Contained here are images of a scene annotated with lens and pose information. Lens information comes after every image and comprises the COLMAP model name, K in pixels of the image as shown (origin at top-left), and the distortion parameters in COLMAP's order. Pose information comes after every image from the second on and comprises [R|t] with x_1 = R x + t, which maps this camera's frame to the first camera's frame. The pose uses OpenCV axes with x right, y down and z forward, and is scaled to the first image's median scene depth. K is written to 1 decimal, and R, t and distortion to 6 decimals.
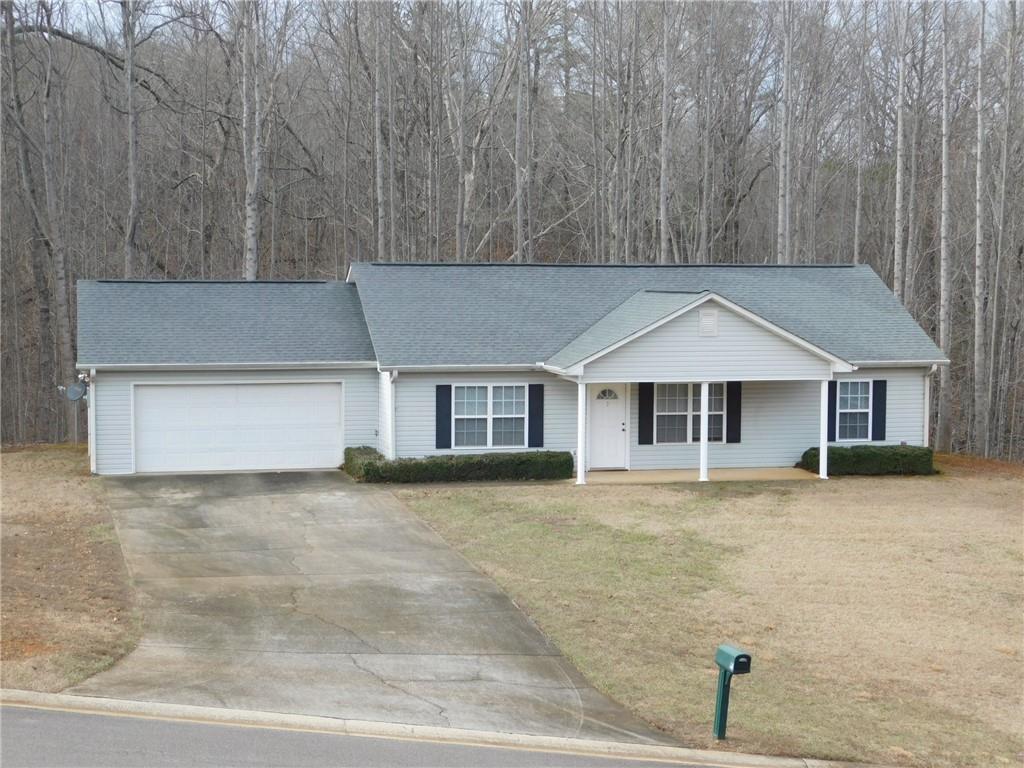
lens RADIAL K [[1768.6, 0, 514.2], [0, 1768.6, 389.2], [0, 0, 1]] dist [0.065572, 0.000000]
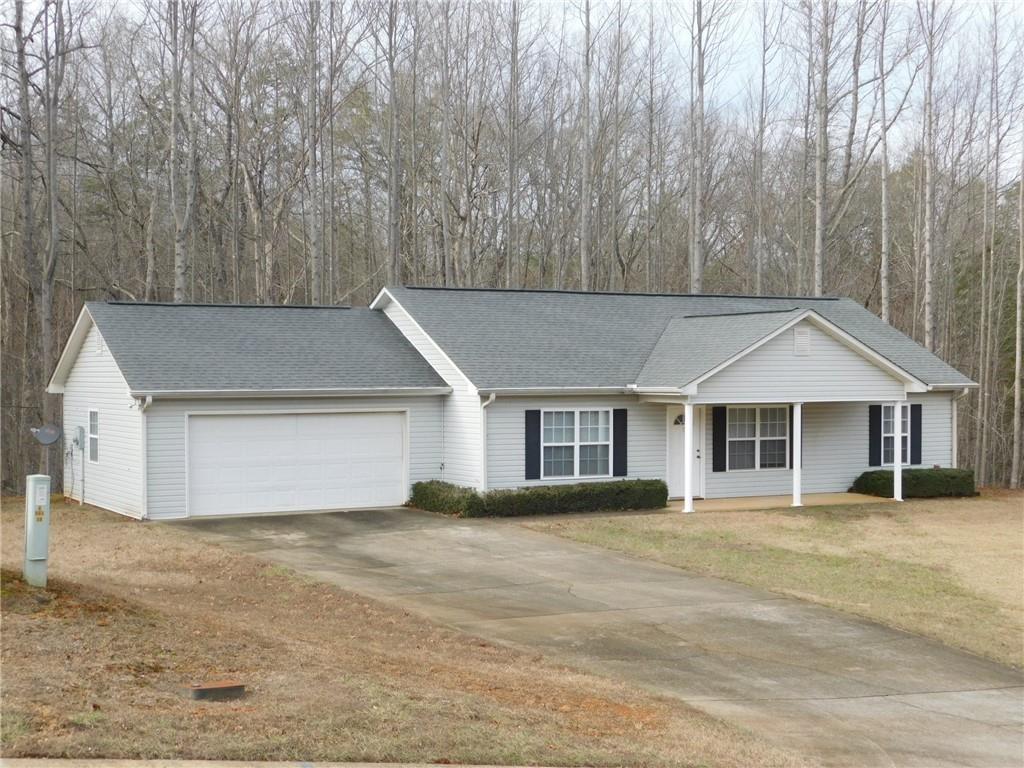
lens RADIAL K [[1533.9, 0, 509.5], [0, 1533.9, 384.8], [0, 0, 1]] dist [0.032330, 0.000000]
pose [[0.965256, -0.008814, 0.261156, -0.256409], [0.024114, 0.998171, -0.055438, 0.028041], [-0.260189, 0.059810, 0.963703, 0.229563]]
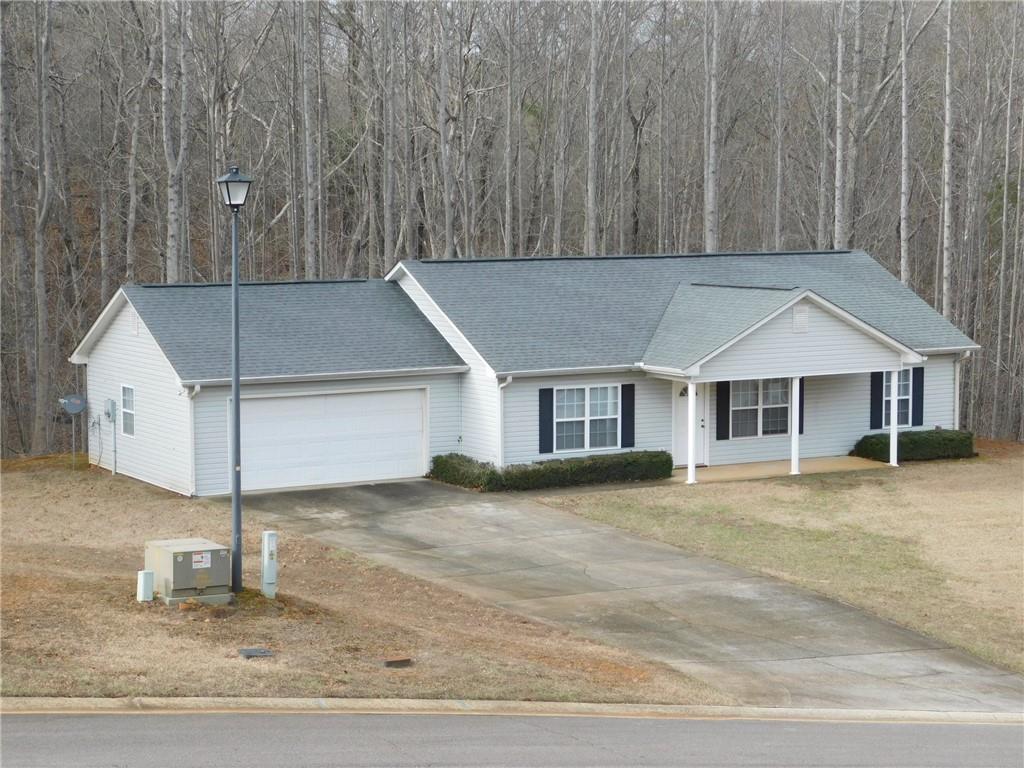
lens RADIAL K [[2134.6, 0, 510.2], [0, 2134.6, 381.1], [0, 0, 1]] dist [0.047285, 0.000000]
pose [[0.961333, -0.032975, 0.273406, -0.377642], [0.027308, 0.999327, 0.024509, -0.035624], [-0.274030, -0.016096, 0.961586, -0.132255]]
